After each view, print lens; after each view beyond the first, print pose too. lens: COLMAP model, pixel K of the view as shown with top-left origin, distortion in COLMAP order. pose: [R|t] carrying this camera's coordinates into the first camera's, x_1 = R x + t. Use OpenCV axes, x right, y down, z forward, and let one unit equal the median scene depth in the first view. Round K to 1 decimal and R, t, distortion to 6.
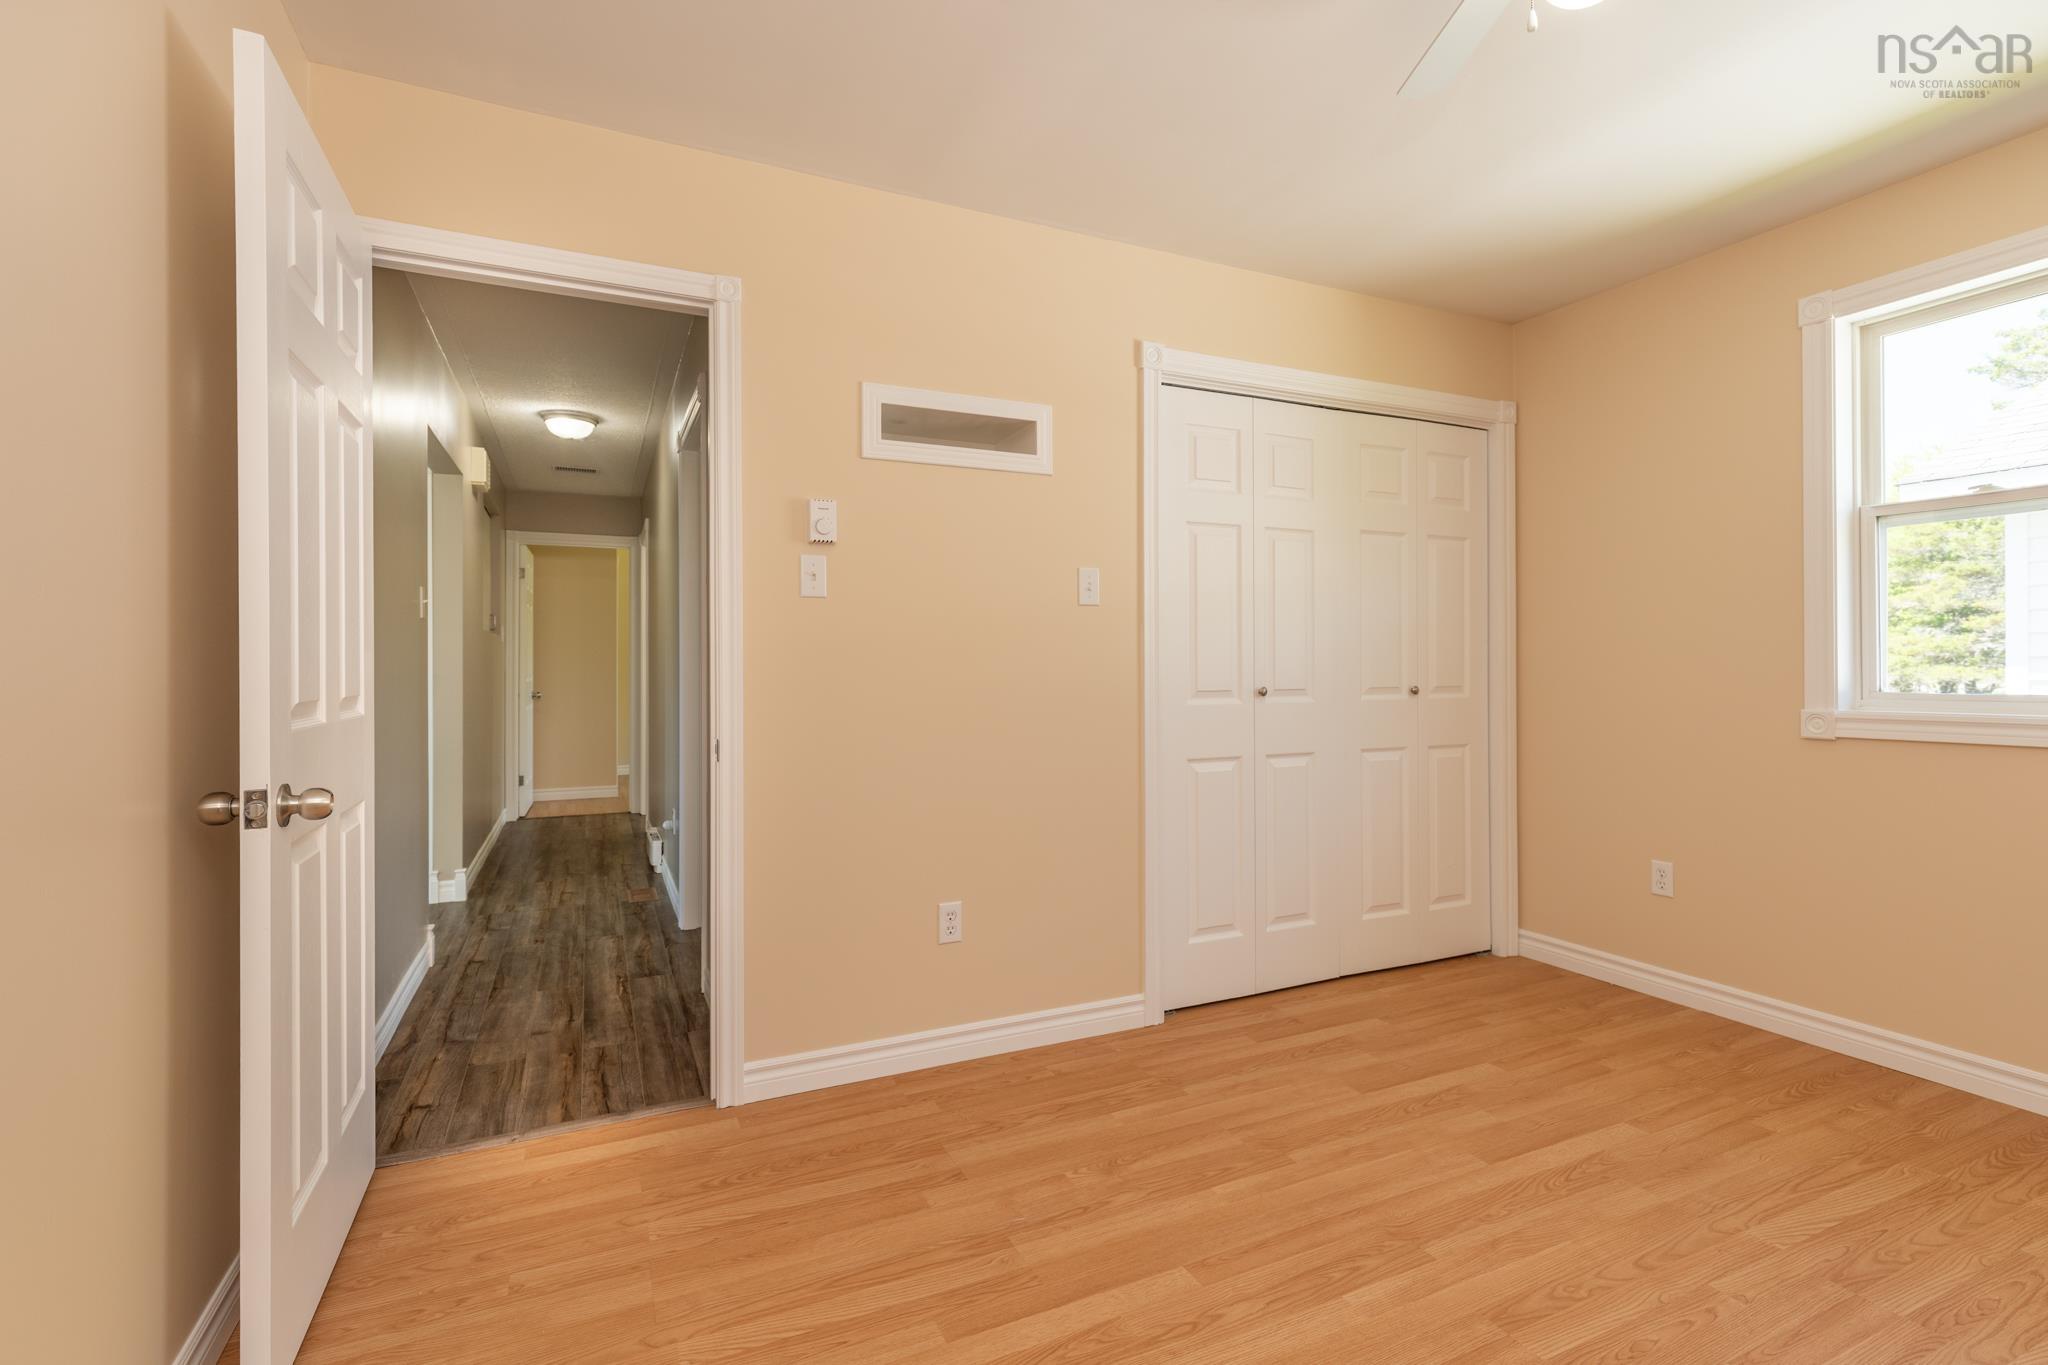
lens RADIAL K [[944.5, 0, 1024.0], [0, 944.5, 682.5], [0, 0, 1]] dist [0.014050, 0.000095]
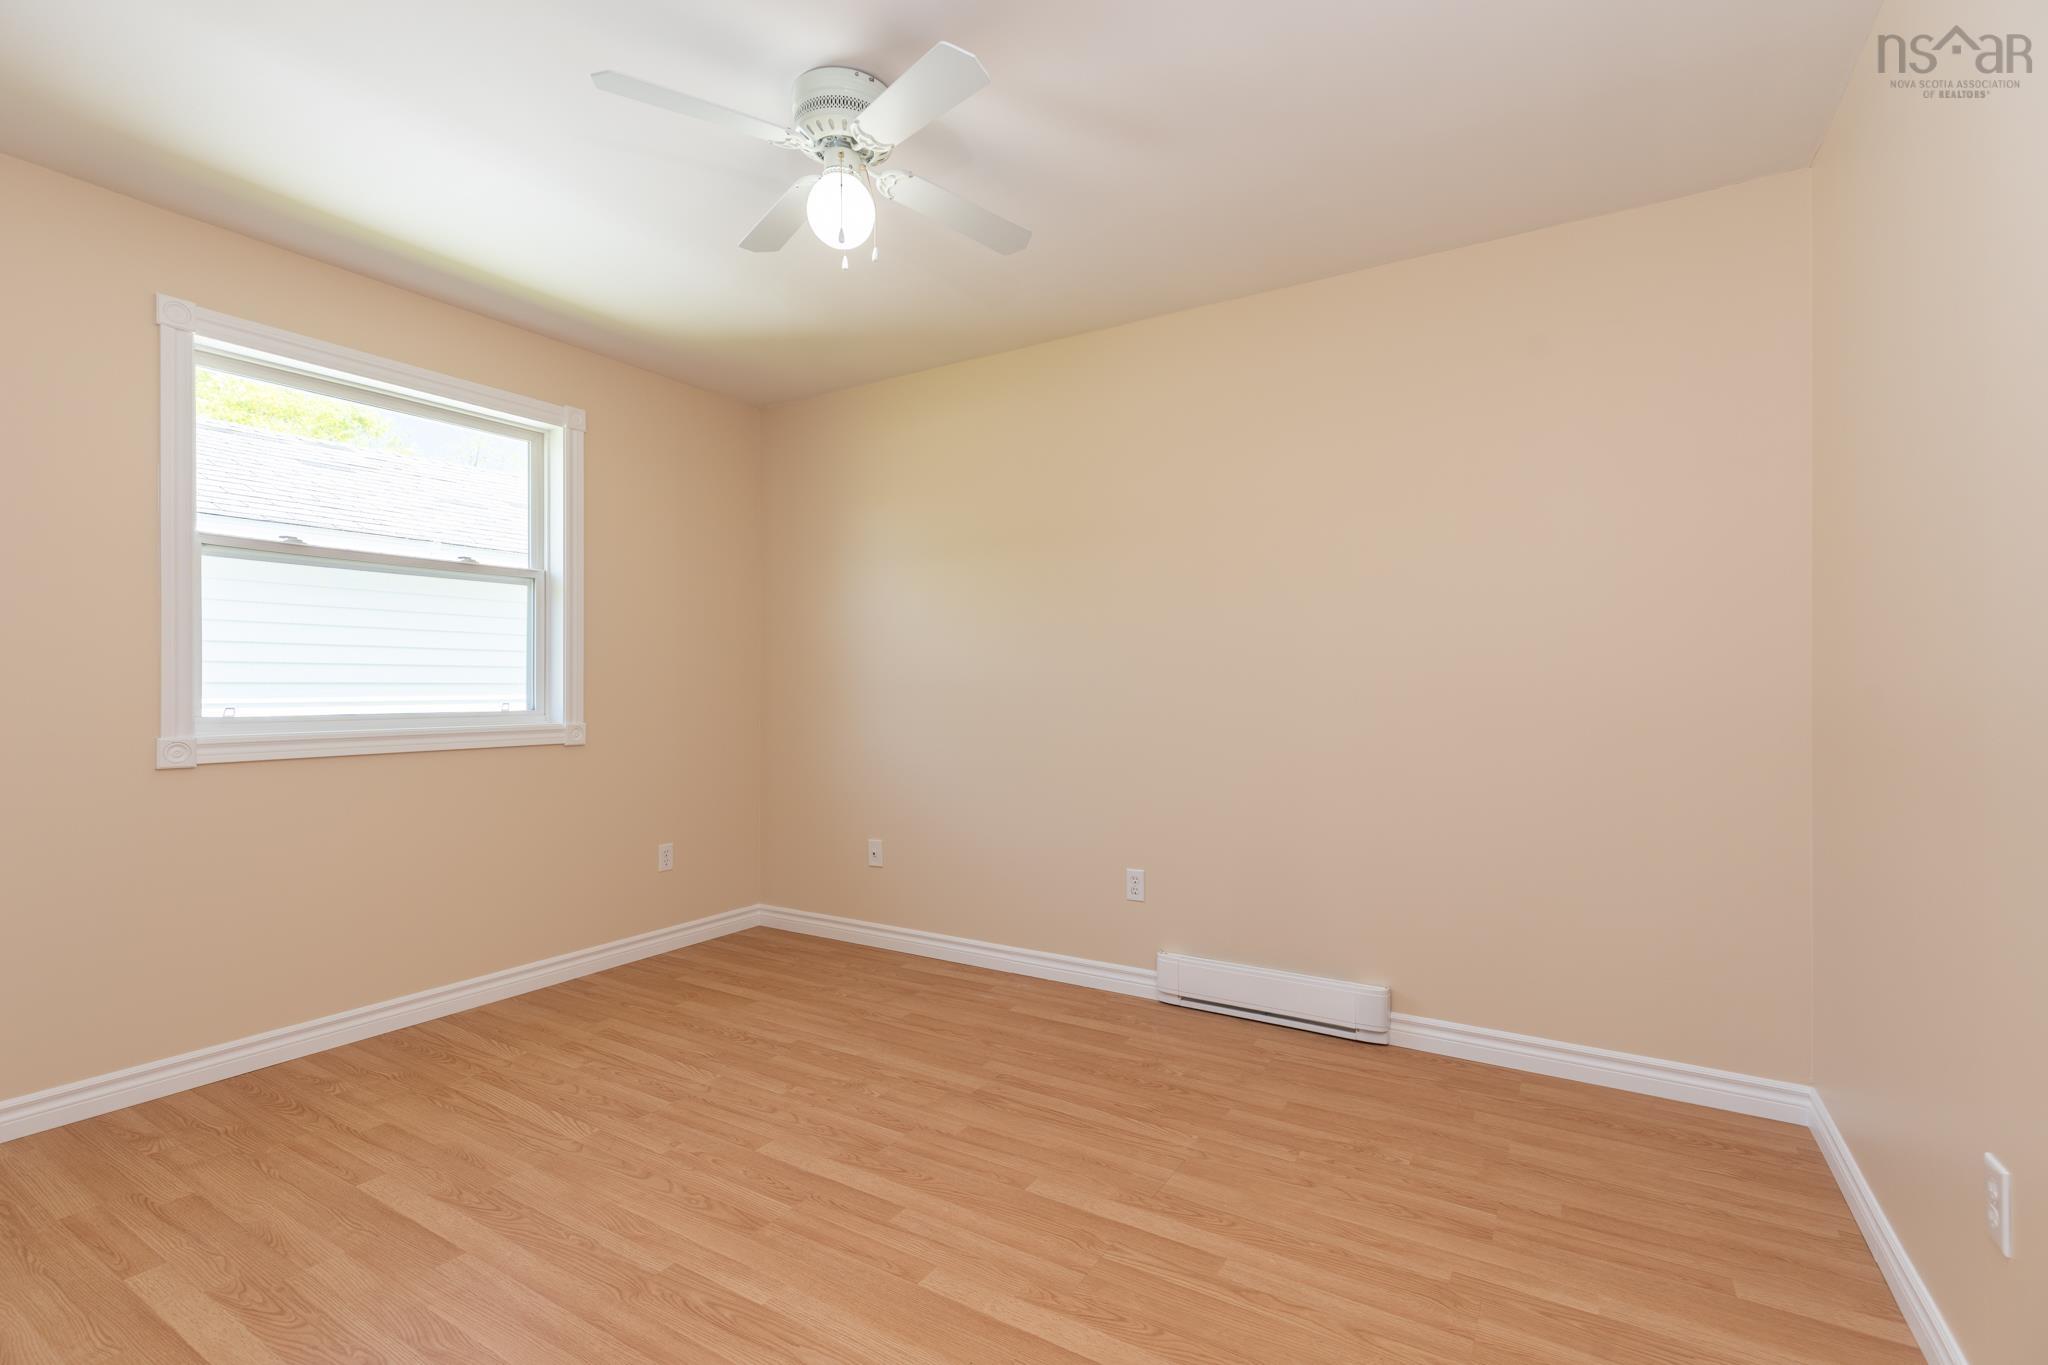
lens RADIAL K [[944.5, 0, 1024.0], [0, 944.5, 682.5], [0, 0, 1]] dist [0.014050, 0.000095]
pose [[-0.544872, 0.003043, 0.838514, -0.494410], [0.012187, 0.999917, 0.004291, -0.022992], [-0.838431, 0.012557, -0.544863, 0.941375]]
